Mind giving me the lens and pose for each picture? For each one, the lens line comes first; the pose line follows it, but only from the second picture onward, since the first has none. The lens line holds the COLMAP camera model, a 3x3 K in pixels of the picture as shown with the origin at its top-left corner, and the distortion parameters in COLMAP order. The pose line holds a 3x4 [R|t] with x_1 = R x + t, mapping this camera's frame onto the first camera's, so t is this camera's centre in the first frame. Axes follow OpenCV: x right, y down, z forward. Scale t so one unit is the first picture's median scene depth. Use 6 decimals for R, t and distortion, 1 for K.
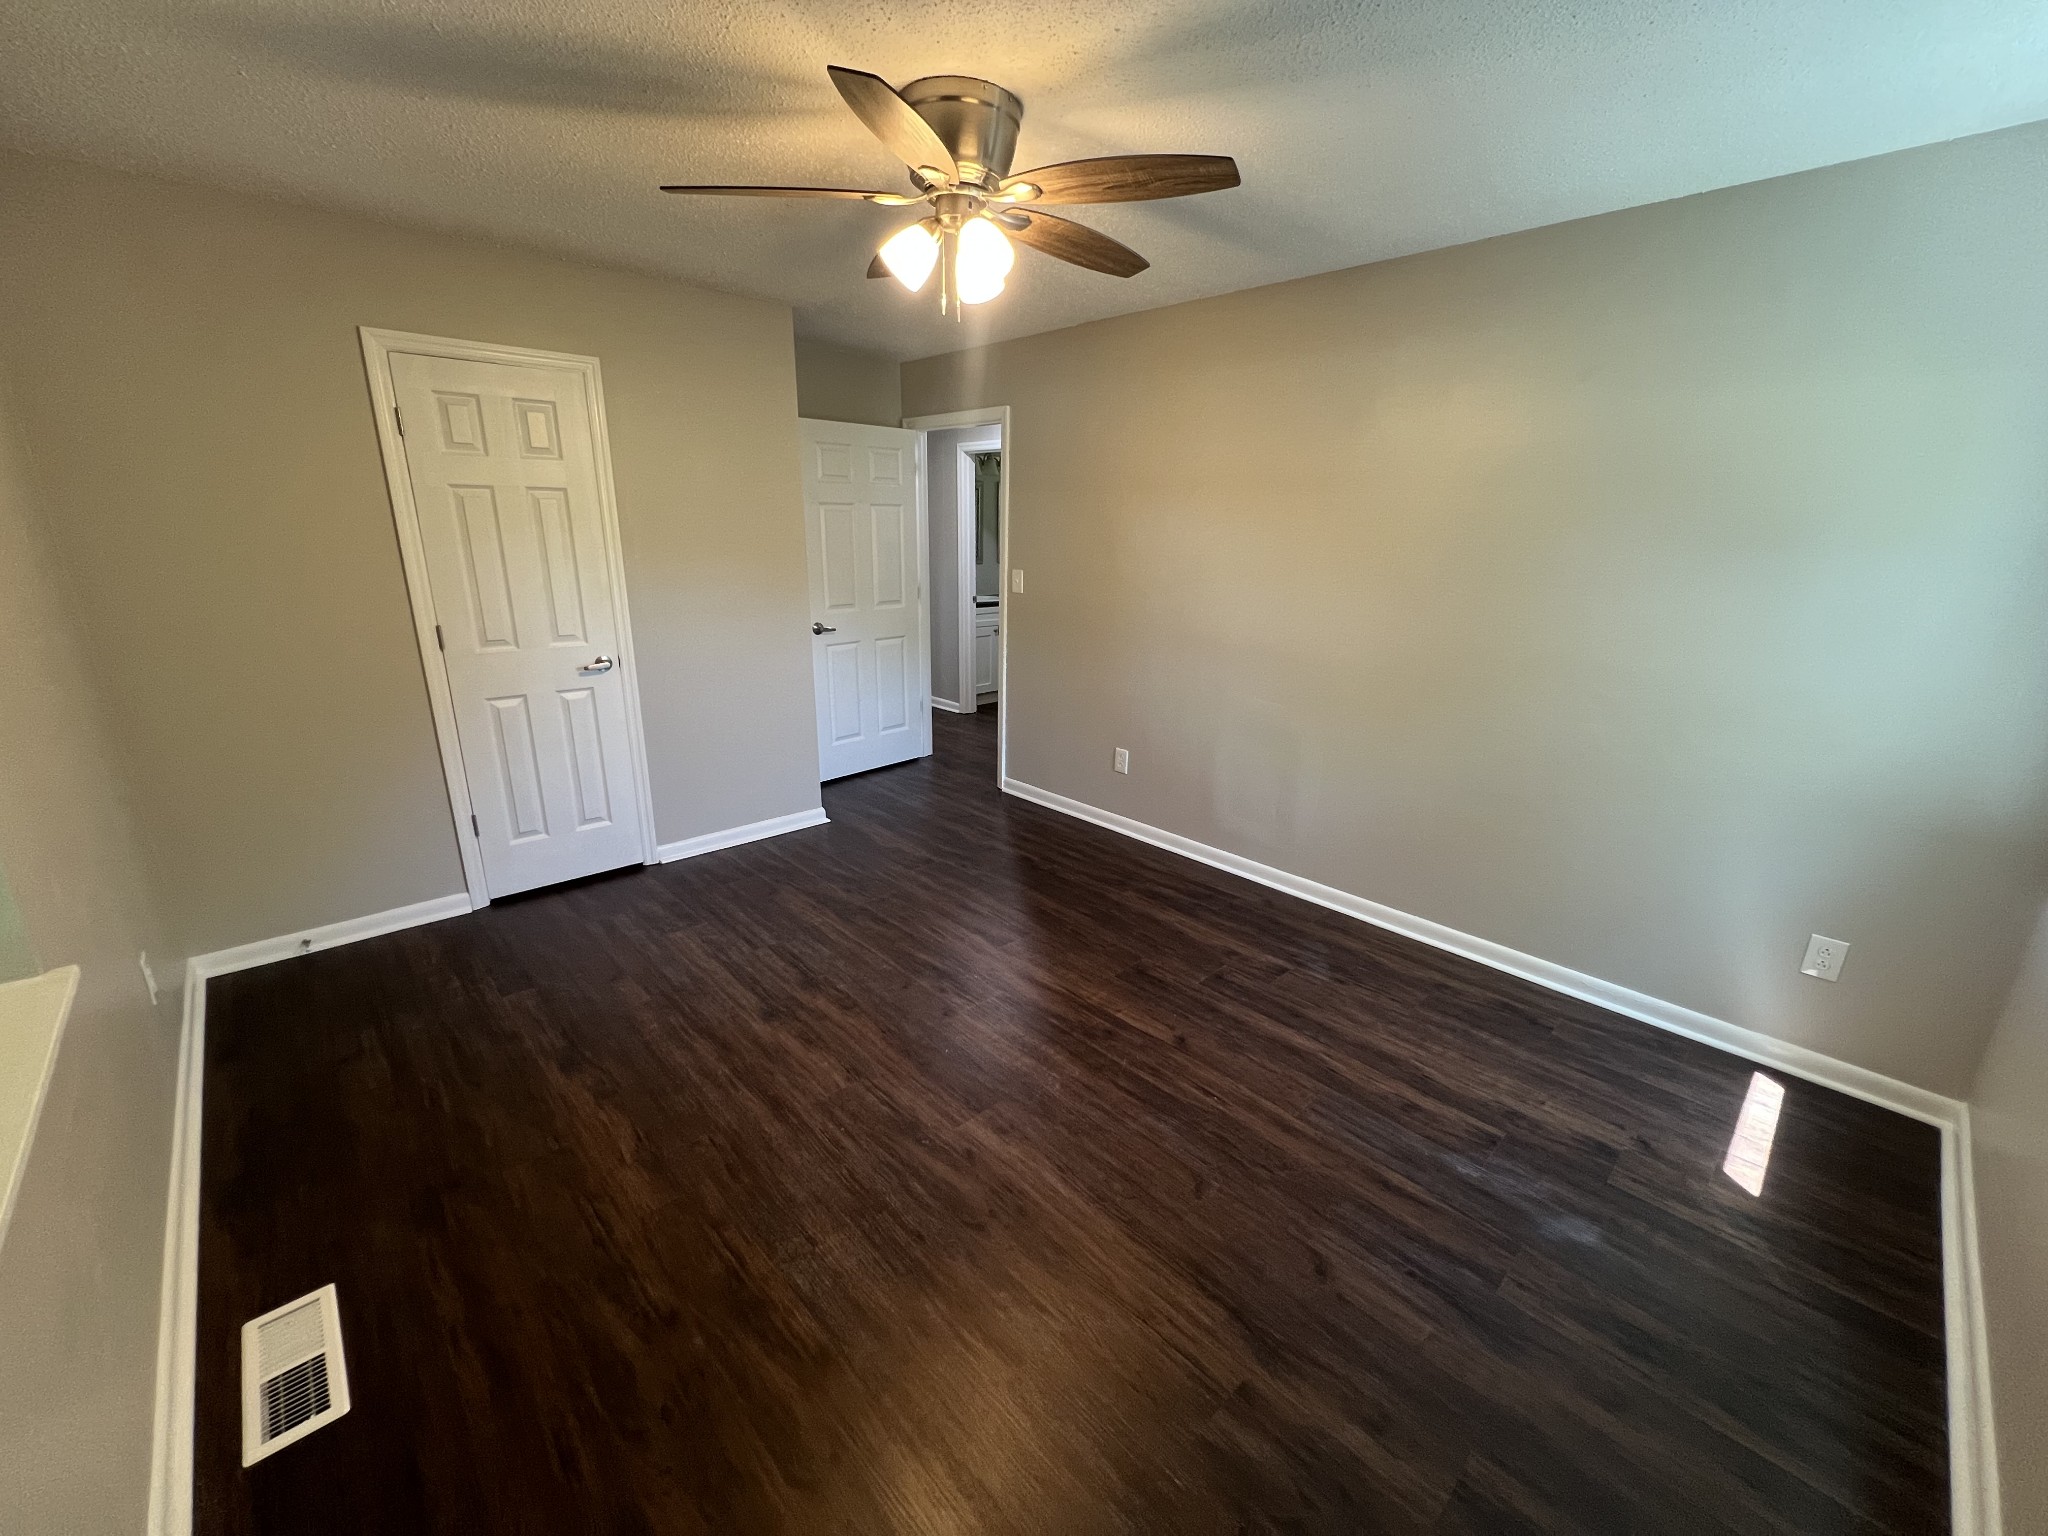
lens RADIAL K [[817.0, 0, 1021.7], [0, 817.0, 767.8], [0, 0, 1]] dist [-0.003235, 0.000877]
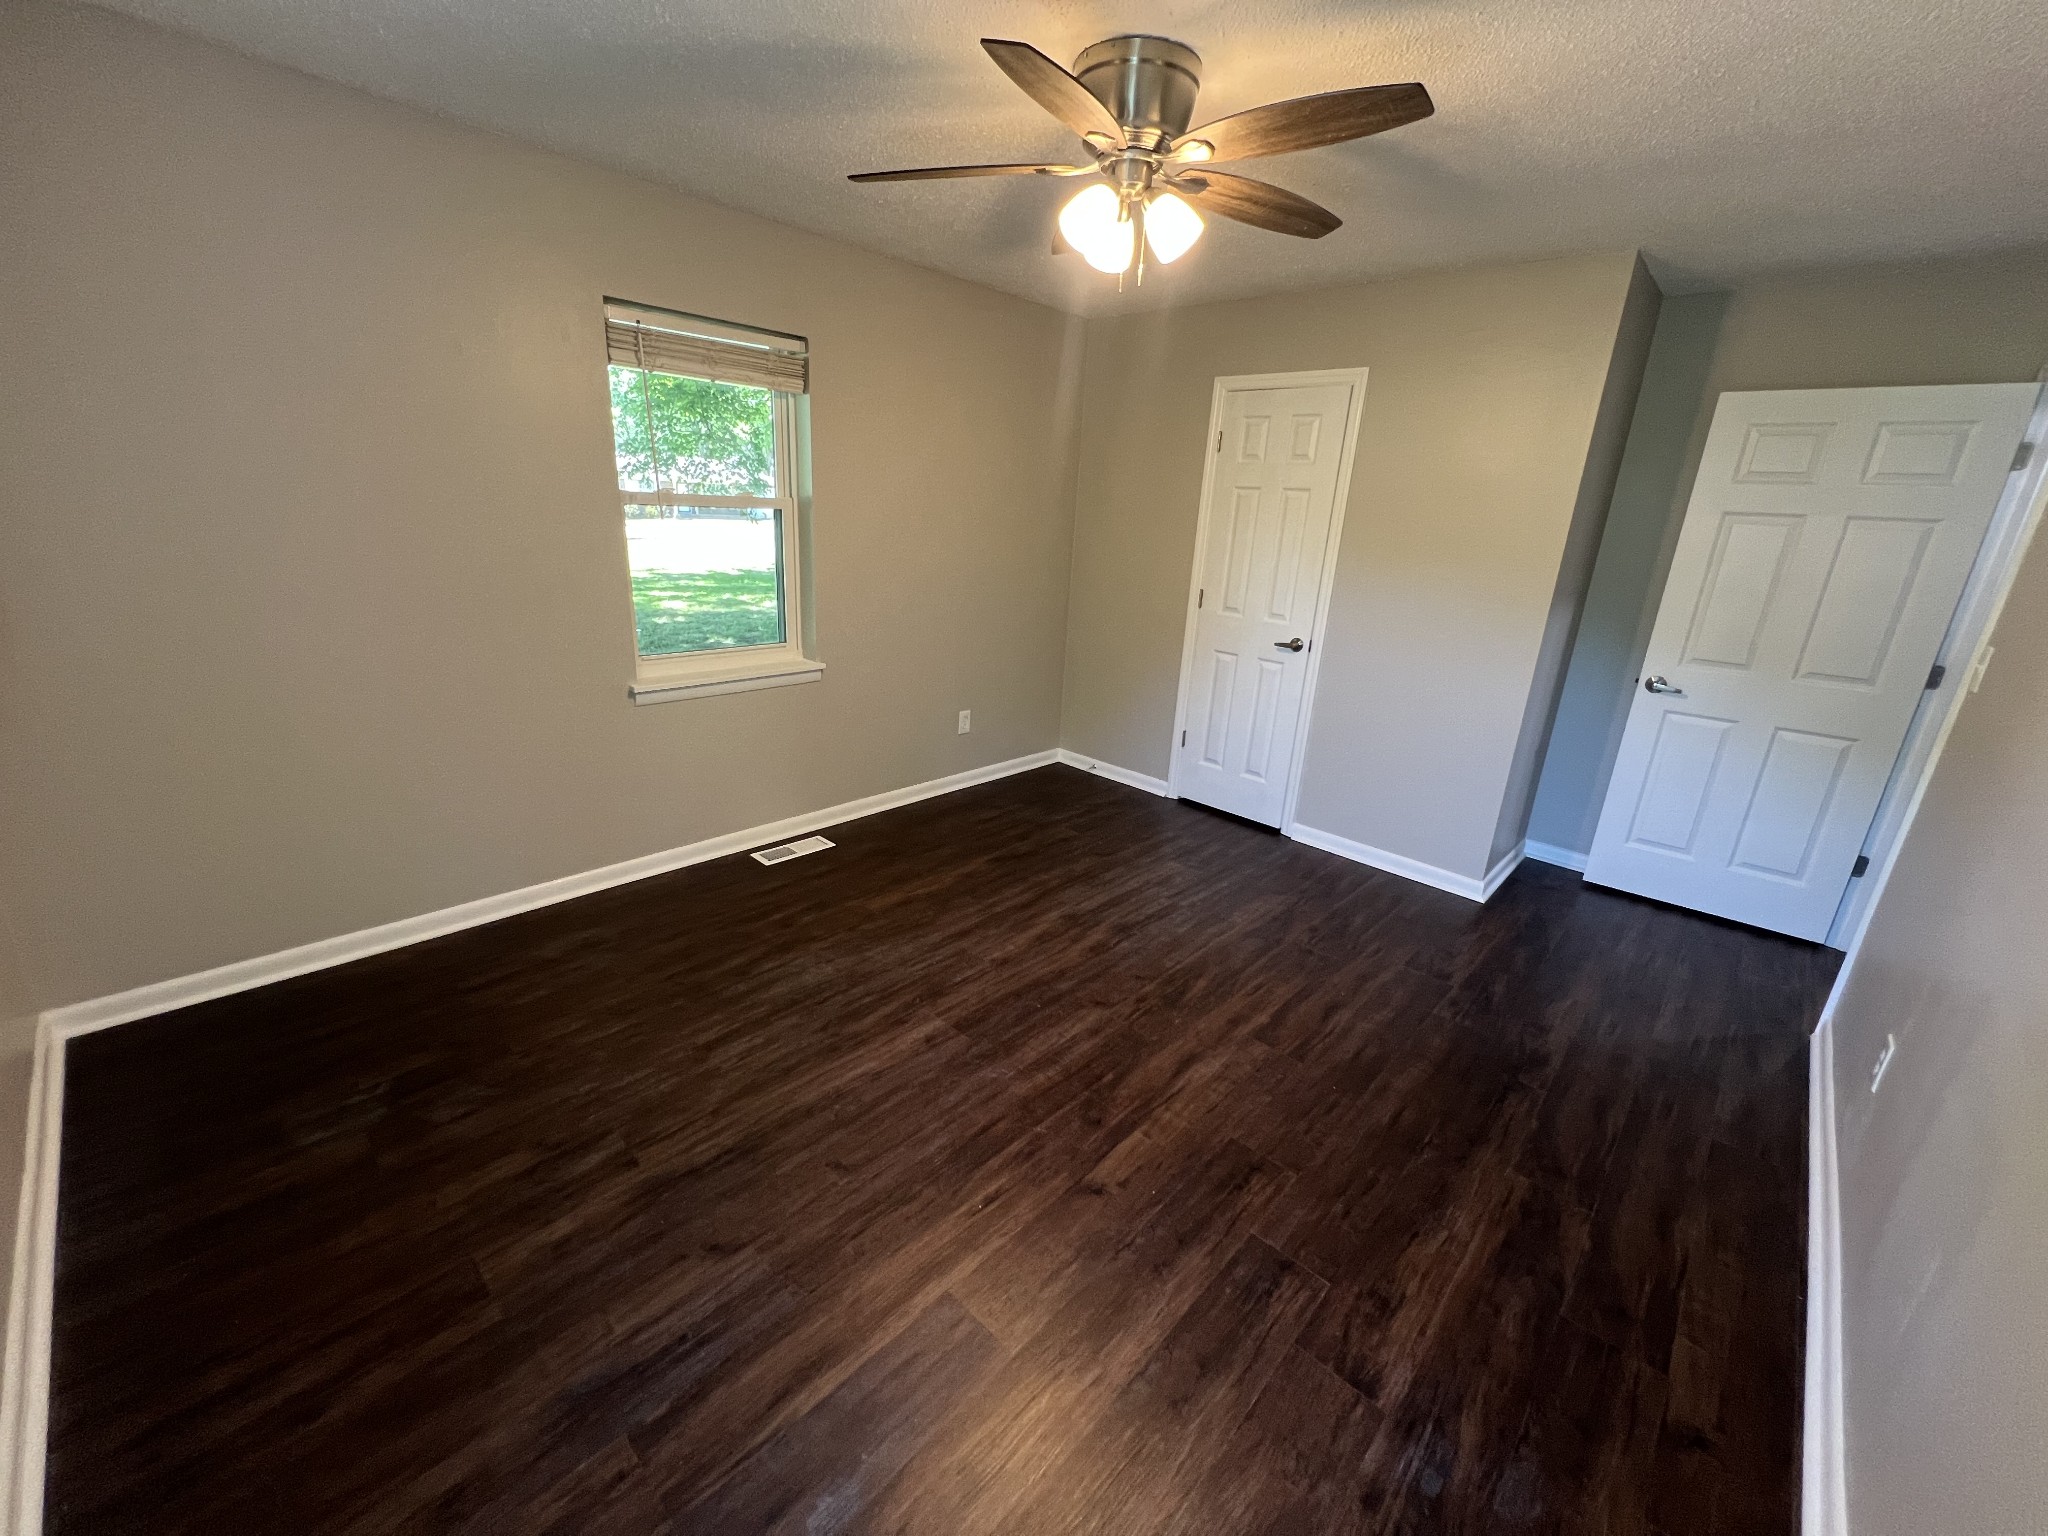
lens RADIAL K [[817.0, 0, 1021.7], [0, 817.0, 767.8], [0, 0, 1]] dist [-0.003235, 0.000877]
pose [[0.059931, 0.295618, -0.953425, 0.806470], [-0.336383, 0.905255, 0.259538, -0.190959], [0.939816, 0.305162, 0.153693, 0.720560]]
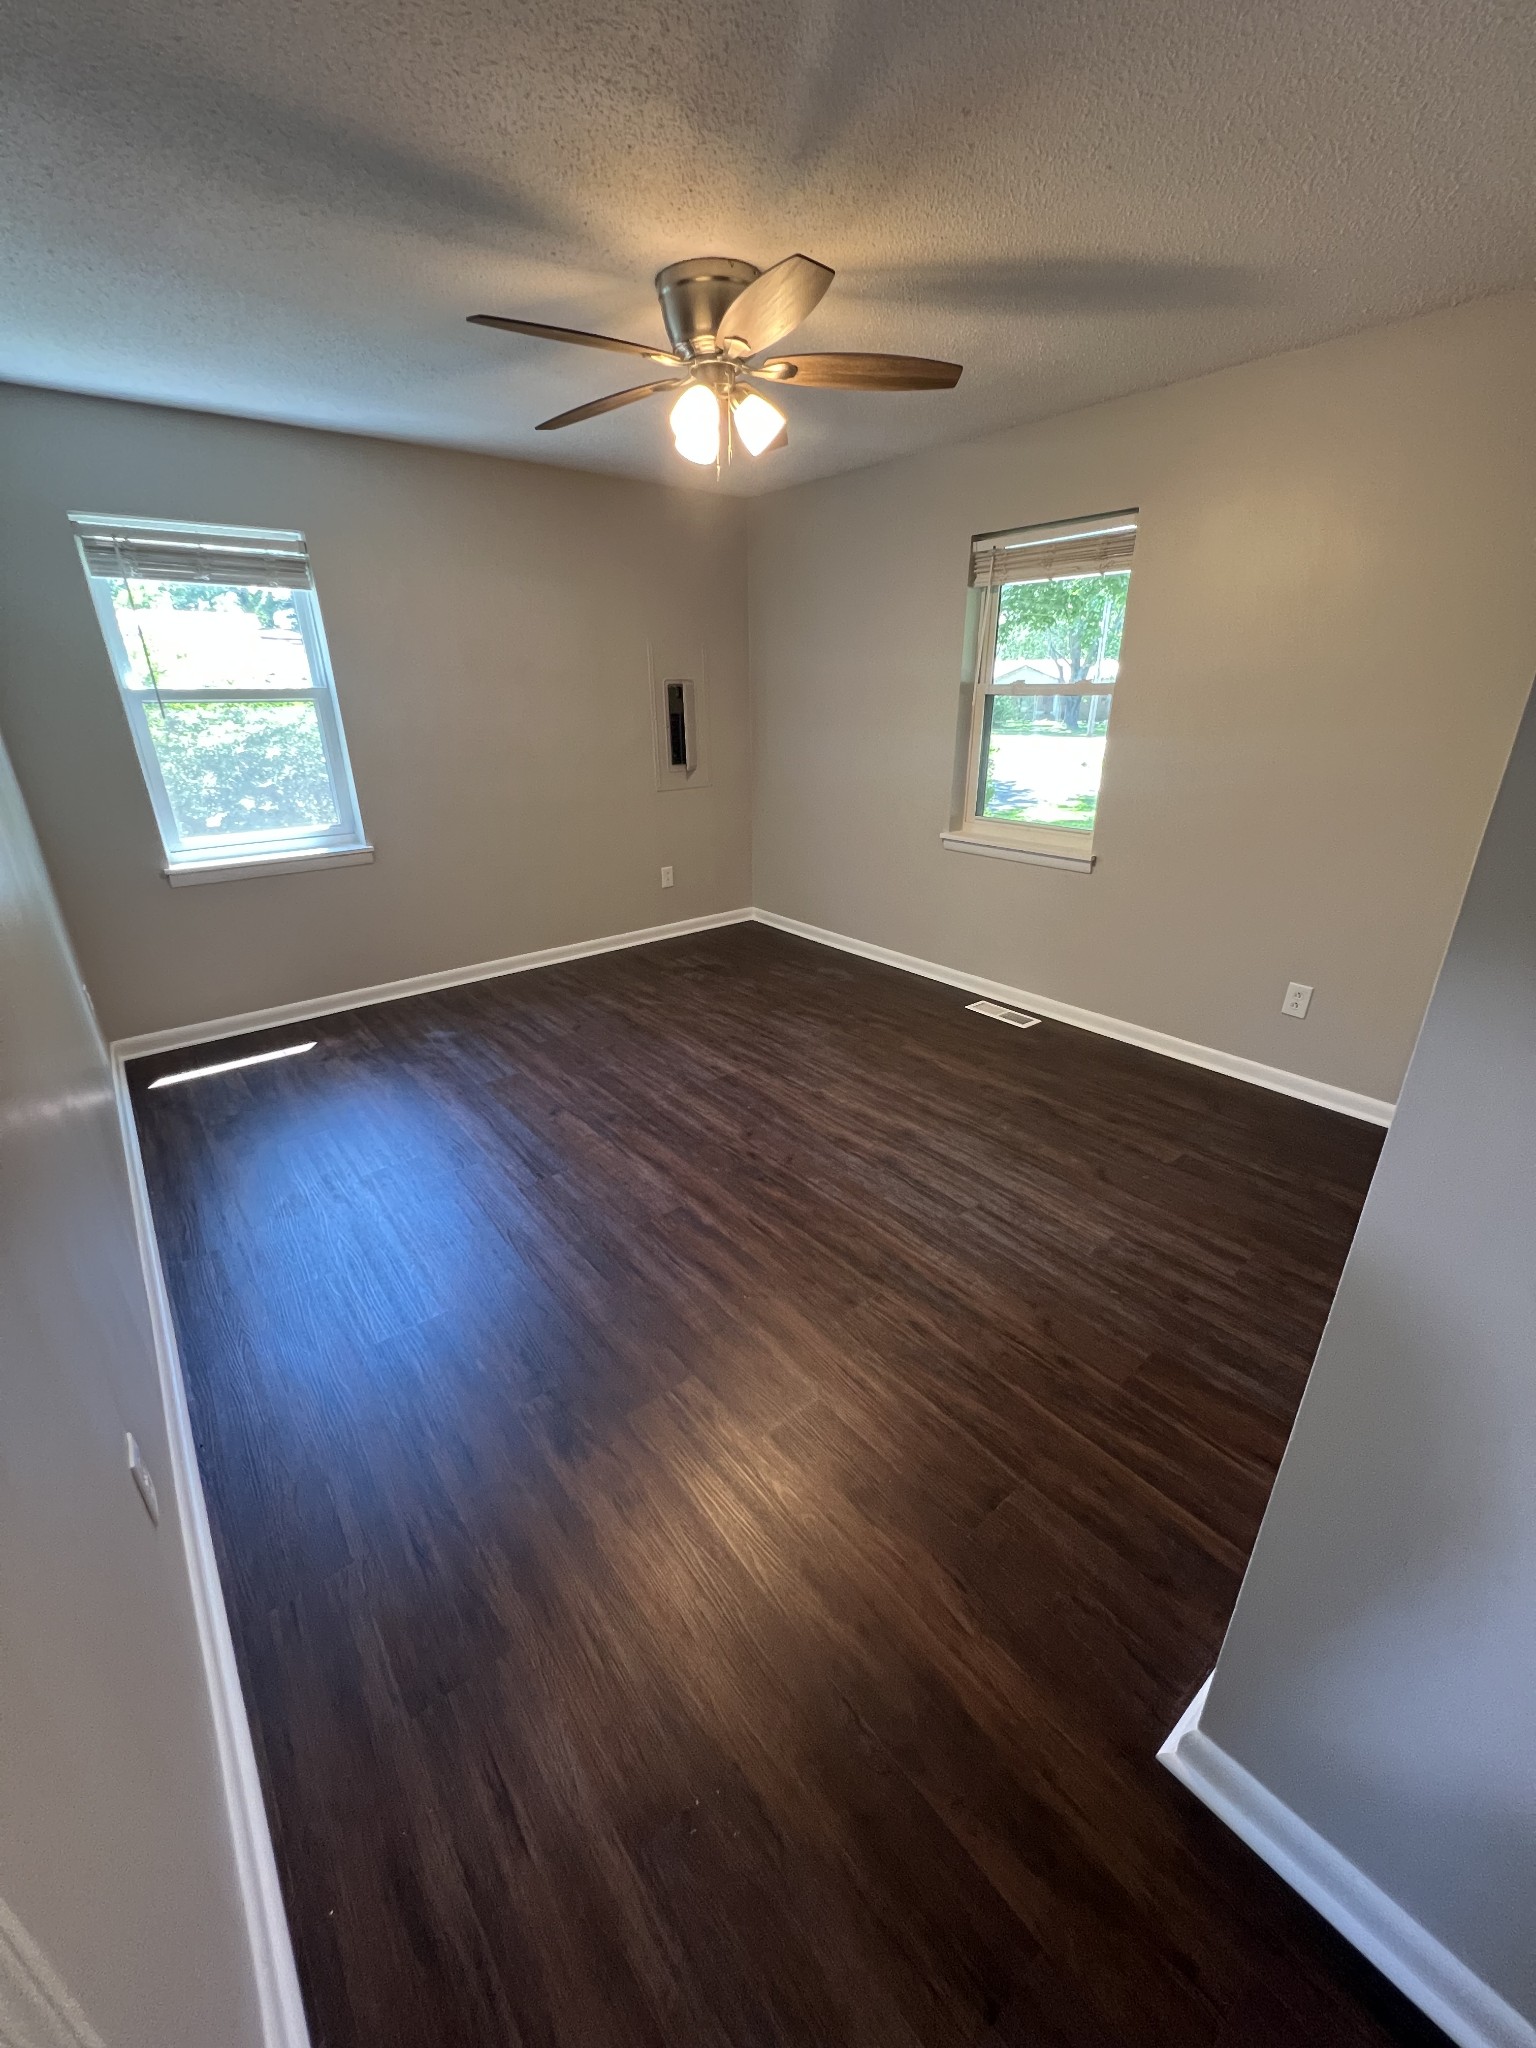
lens RADIAL K [[817.0, 0, 768.0], [0, 817.0, 1024.0], [0, 0, 1]] dist [-0.003235, 0.000877]
pose [[-0.997254, -0.036285, 0.064560, -0.195649], [0.012587, 0.776021, 0.630582, -0.534337], [-0.072980, 0.629663, -0.773433, 1.868781]]
